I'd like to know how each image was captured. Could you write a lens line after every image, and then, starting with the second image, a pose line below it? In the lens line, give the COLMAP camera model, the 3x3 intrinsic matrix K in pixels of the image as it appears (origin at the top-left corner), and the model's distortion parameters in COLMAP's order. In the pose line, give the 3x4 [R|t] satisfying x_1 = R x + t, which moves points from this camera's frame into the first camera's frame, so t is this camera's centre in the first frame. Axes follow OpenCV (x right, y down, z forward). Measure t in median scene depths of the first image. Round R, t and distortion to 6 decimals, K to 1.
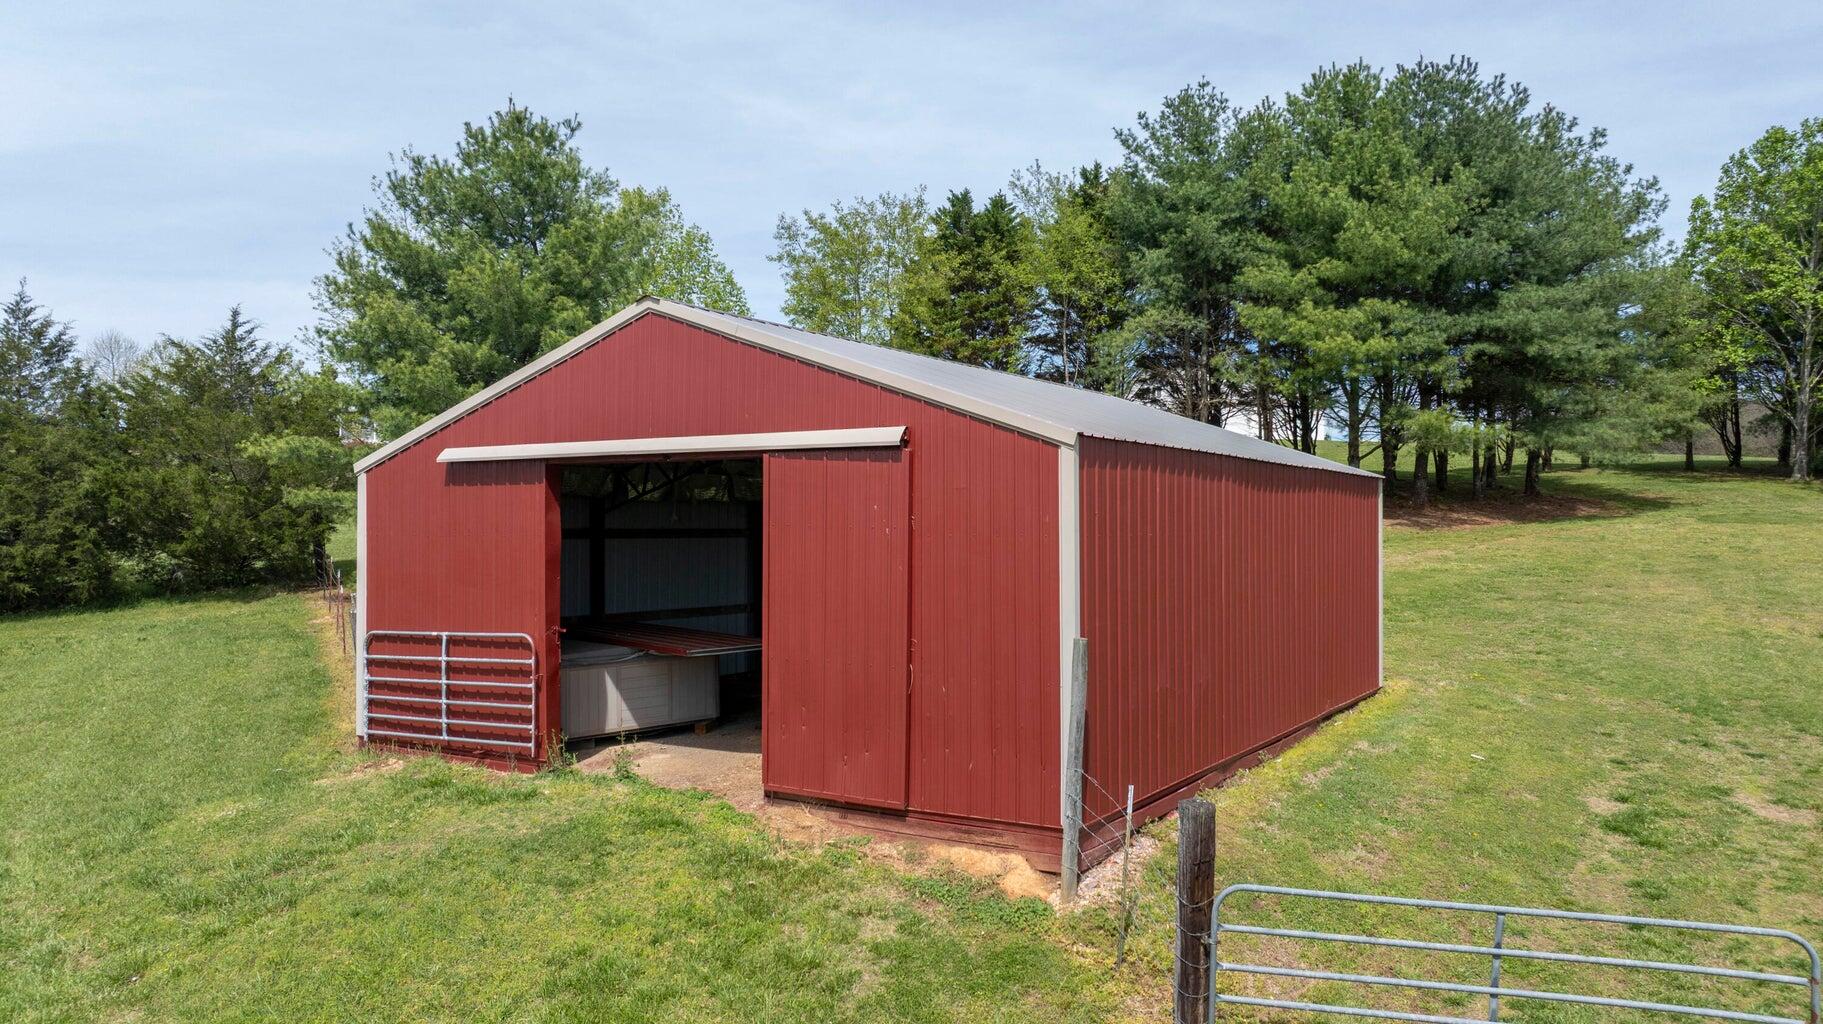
lens RADIAL K [[1300.8, 0, 911.5], [0, 1300.8, 512.0], [0, 0, 1]] dist [-0.018967, -0.002663]
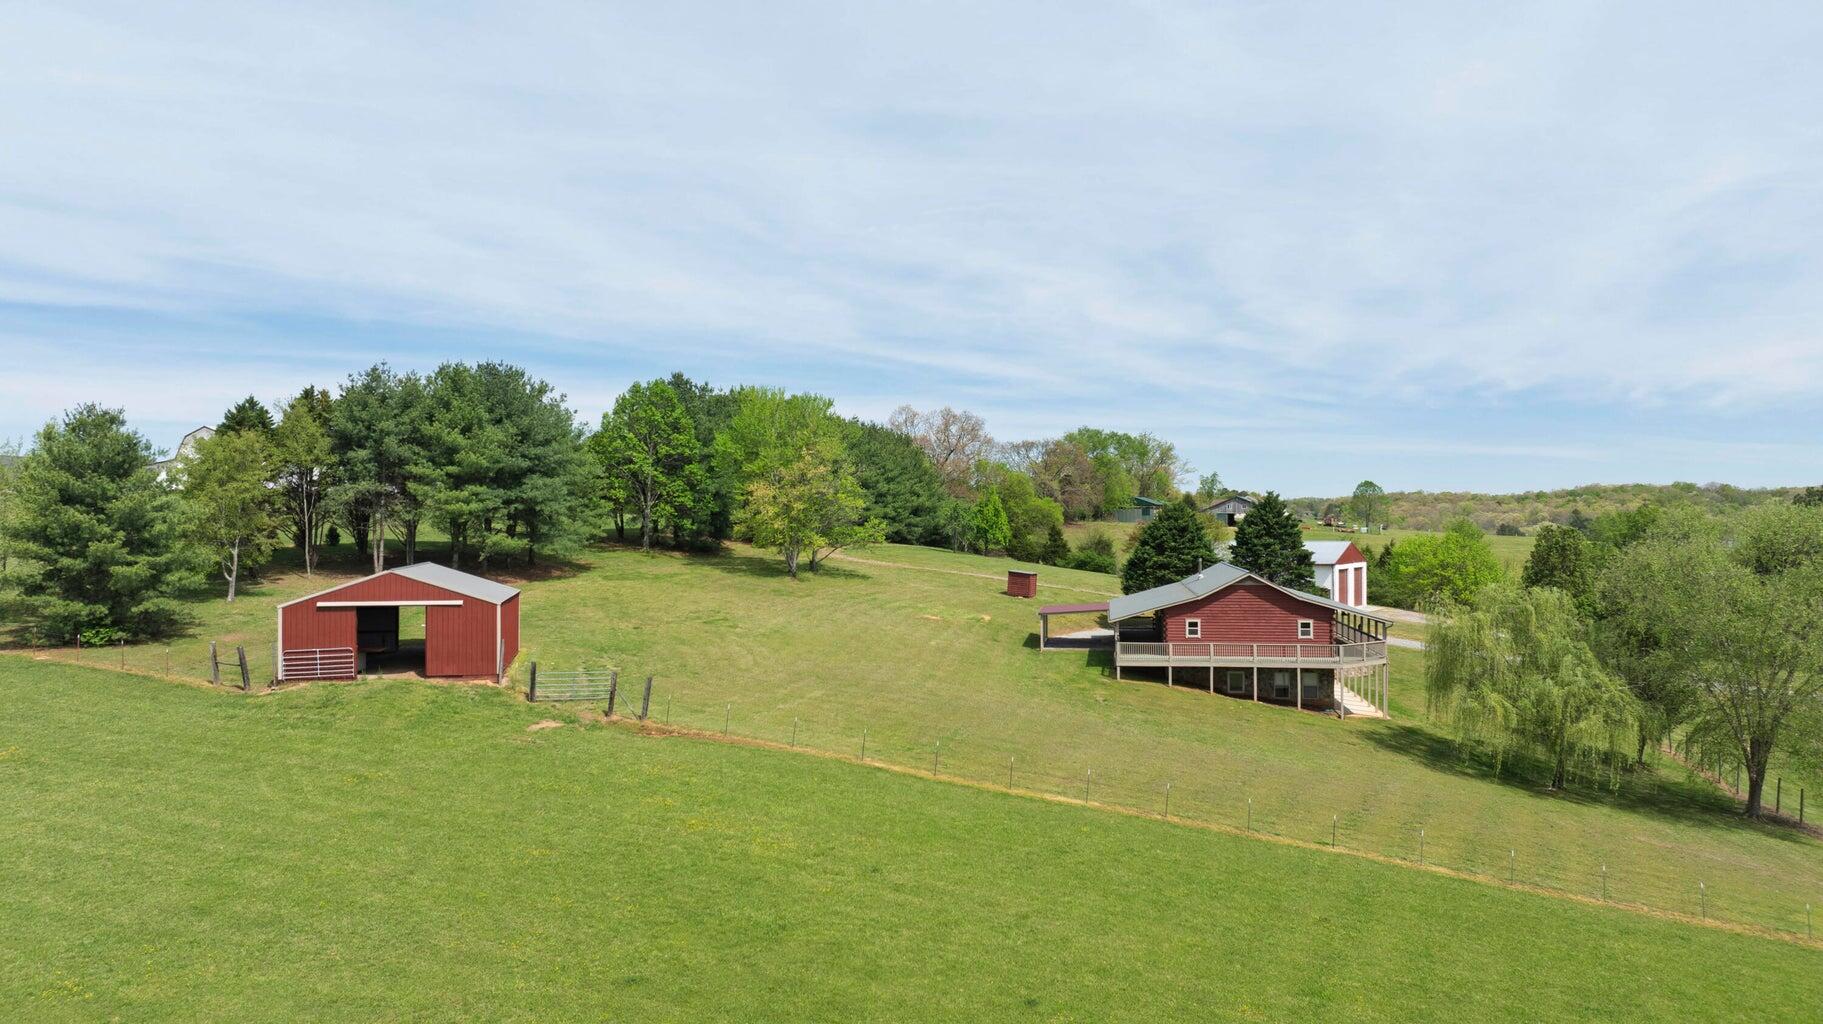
lens RADIAL K [[1300.8, 0, 911.5], [0, 1300.8, 512.0], [0, 0, 1]] dist [-0.018967, -0.002663]
pose [[0.713225, 0.004217, 0.700922, -0.652419], [-0.005032, 0.999987, -0.000896, -0.117196], [-0.700917, -0.002888, 0.713237, -1.088980]]
